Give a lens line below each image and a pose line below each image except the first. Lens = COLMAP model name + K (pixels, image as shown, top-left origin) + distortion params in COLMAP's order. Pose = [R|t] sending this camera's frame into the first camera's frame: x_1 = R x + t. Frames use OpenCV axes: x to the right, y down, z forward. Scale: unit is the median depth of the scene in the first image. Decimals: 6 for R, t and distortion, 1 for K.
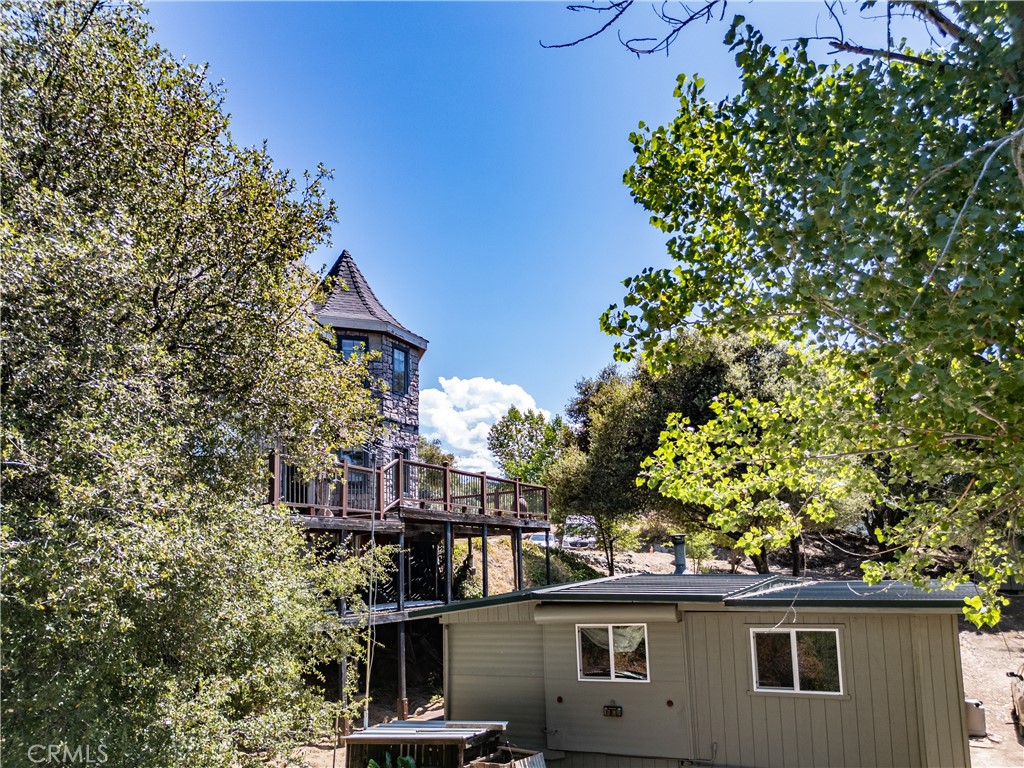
lens RADIAL K [[779.6, 0, 541.4], [0, 779.6, 471.8], [0, 0, 1]] dist [-0.010773, 0.006255]
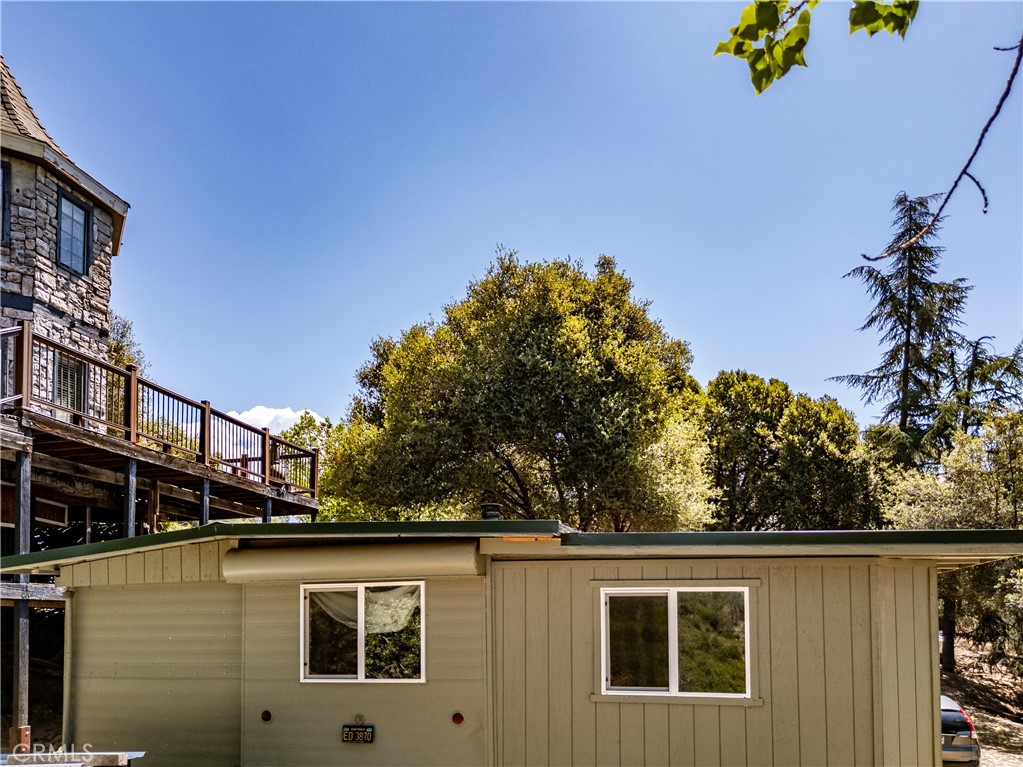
lens RADIAL K [[804.7, 0, 546.1], [0, 804.7, 581.0], [0, 0, 1]] dist [0.028109, -0.004344]
pose [[0.969230, 0.044750, 0.242057, 0.078137], [-0.060906, 0.996358, 0.059675, 0.153300], [-0.238505, -0.072581, 0.968425, 0.405277]]
